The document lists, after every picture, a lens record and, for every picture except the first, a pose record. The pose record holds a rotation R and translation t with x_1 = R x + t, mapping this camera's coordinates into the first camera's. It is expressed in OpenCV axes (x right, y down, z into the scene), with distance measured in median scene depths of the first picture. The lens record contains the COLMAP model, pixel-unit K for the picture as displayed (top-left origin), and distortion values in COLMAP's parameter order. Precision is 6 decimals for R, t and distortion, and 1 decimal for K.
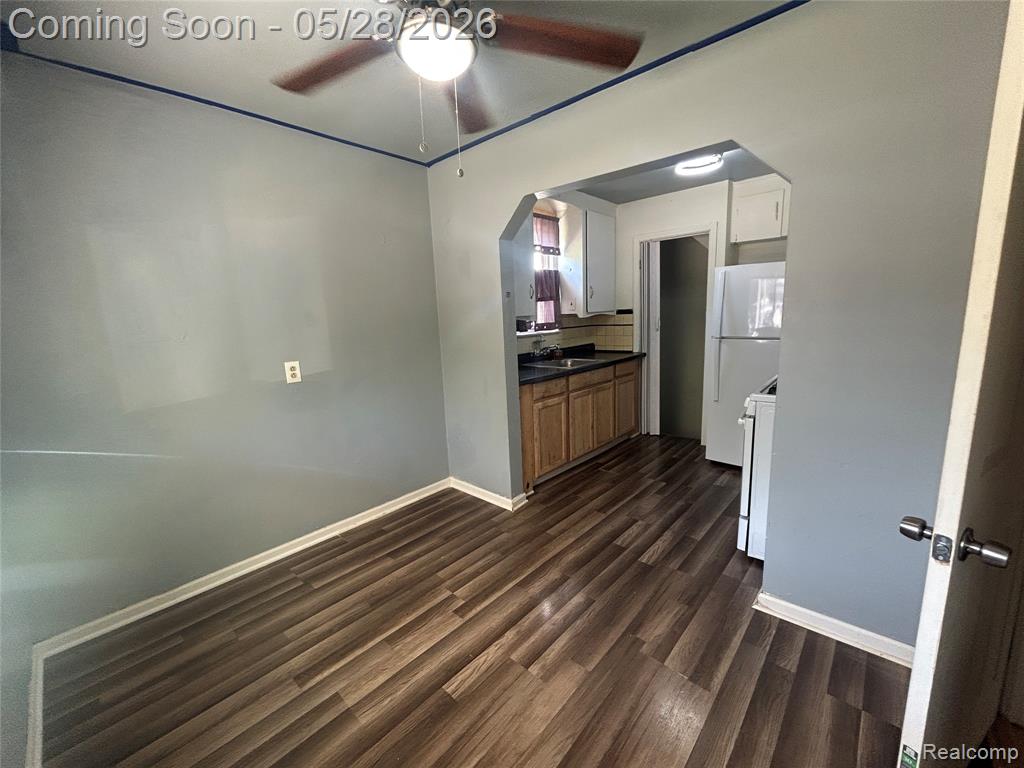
lens RADIAL K [[412.4, 0, 512.0], [0, 412.4, 384.0], [0, 0, 1]] dist [-0.000875, 0.000478]
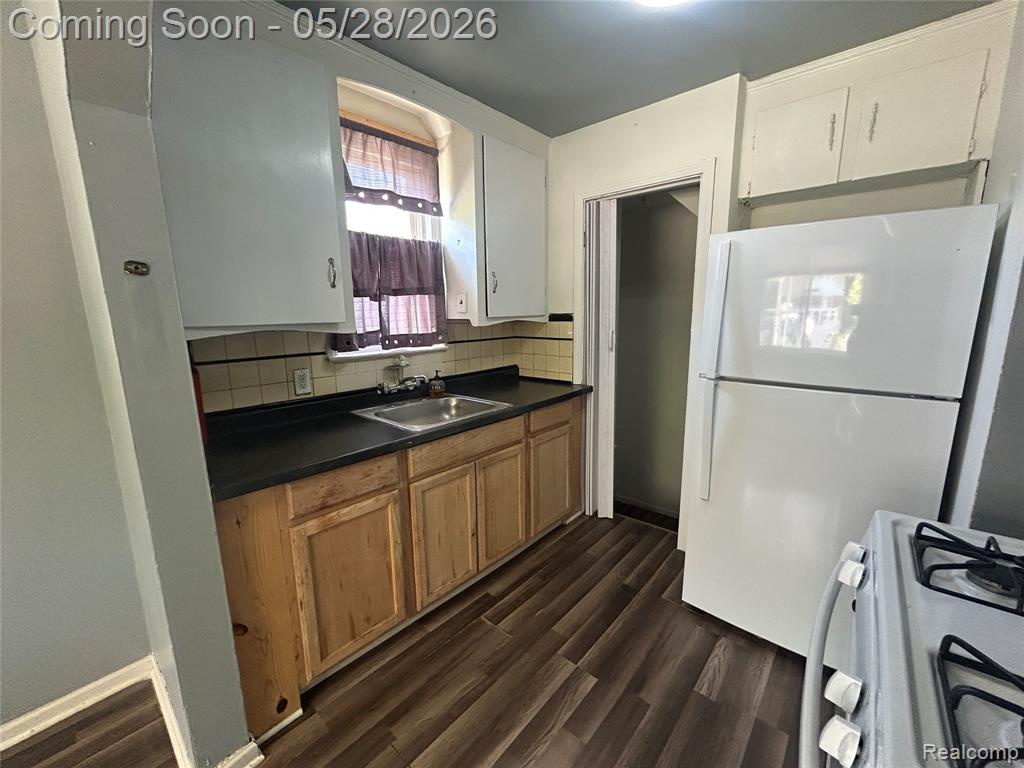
lens RADIAL K [[412.4, 0, 512.0], [0, 412.4, 384.0], [0, 0, 1]] dist [-0.000875, 0.000478]
pose [[0.999460, 0.024643, 0.021724, 0.216234], [-0.024728, 0.999688, 0.003650, -0.087640], [-0.021627, -0.004186, 0.999757, 0.443456]]
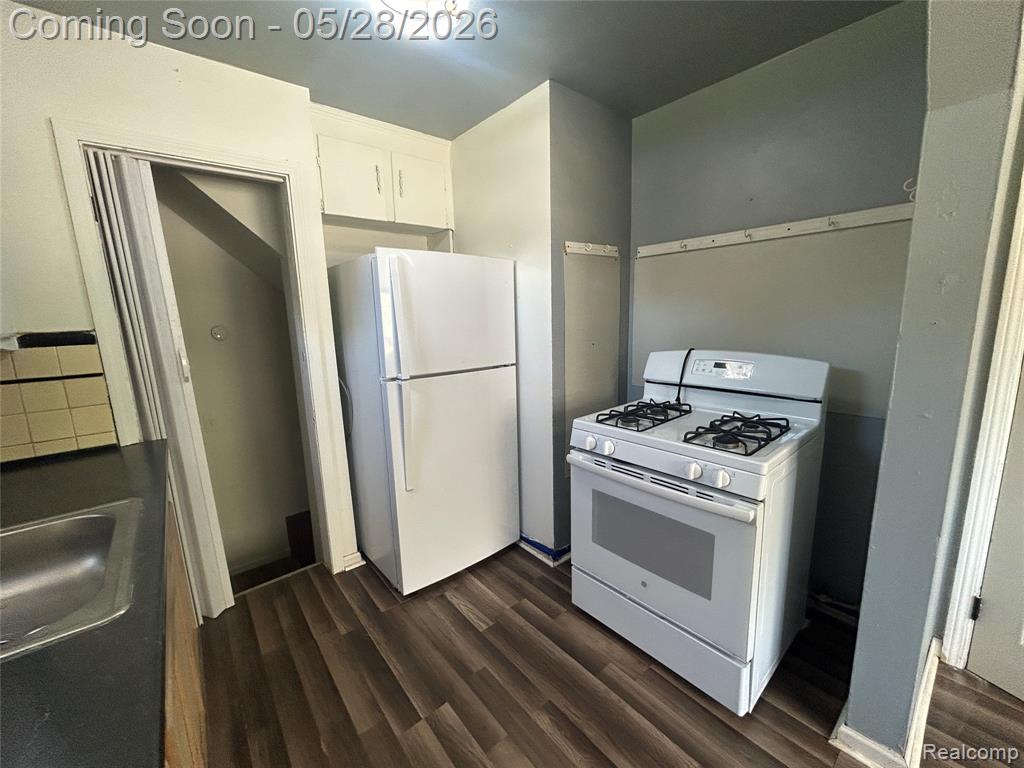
lens RADIAL K [[412.4, 0, 512.0], [0, 412.4, 384.0], [0, 0, 1]] dist [-0.000875, 0.000478]
pose [[0.137167, -0.129410, 0.982058, -0.014944], [0.193308, 0.975864, 0.101594, -0.115572], [-0.971503, 0.175904, 0.158872, 0.672266]]
